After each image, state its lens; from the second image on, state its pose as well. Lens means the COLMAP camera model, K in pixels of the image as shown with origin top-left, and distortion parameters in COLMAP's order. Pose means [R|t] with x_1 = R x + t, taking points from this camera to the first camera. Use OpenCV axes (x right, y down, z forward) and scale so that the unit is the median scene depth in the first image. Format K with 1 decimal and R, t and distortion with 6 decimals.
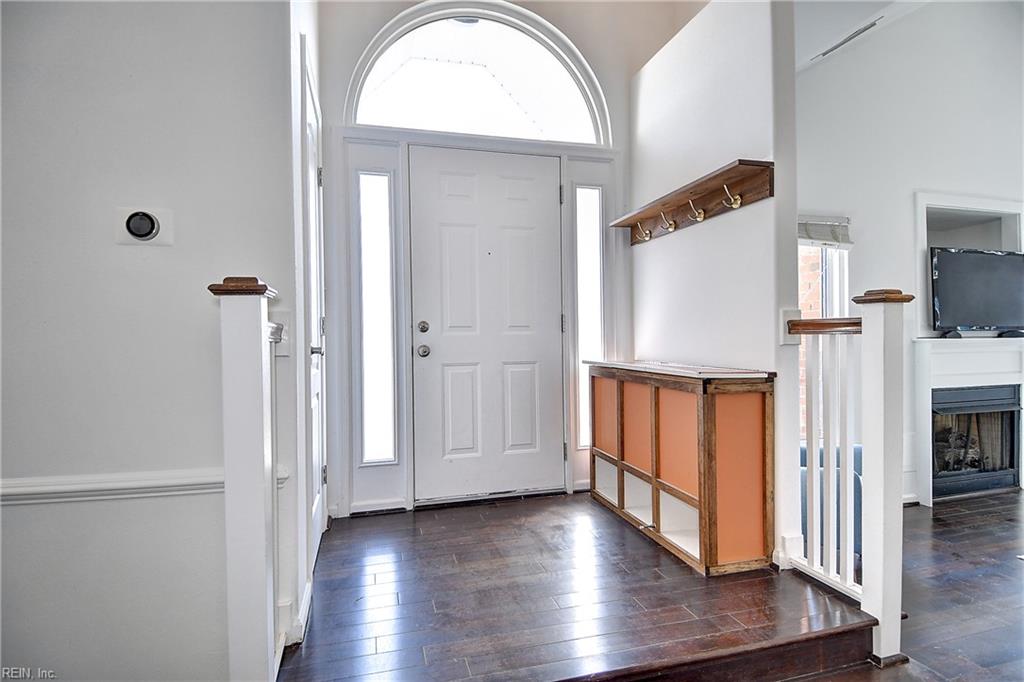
lens RADIAL K [[530.0, 0, 513.3], [0, 530.0, 338.8], [0, 0, 1]] dist [0.018999, -0.001890]
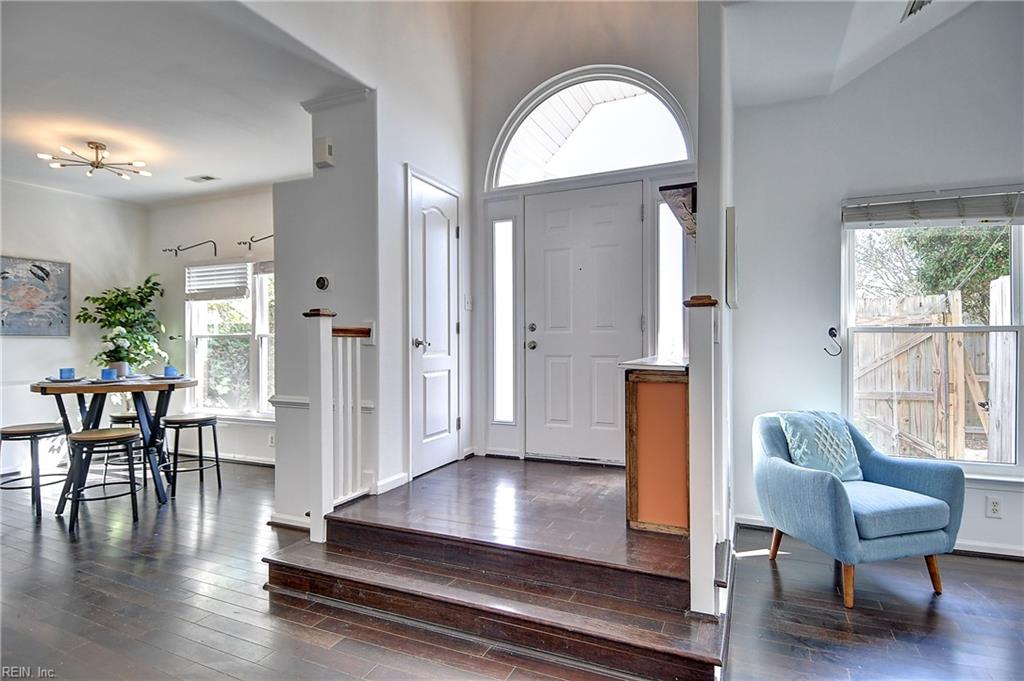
lens RADIAL K [[530.0, 0, 508.8], [0, 530.0, 341.2], [0, 0, 1]] dist [0.018999, -0.001890]
pose [[0.770508, 0.009724, -0.637357, 0.659947], [-0.003818, 0.999936, 0.010640, -0.001561], [0.637419, -0.005764, 0.770496, -0.092928]]
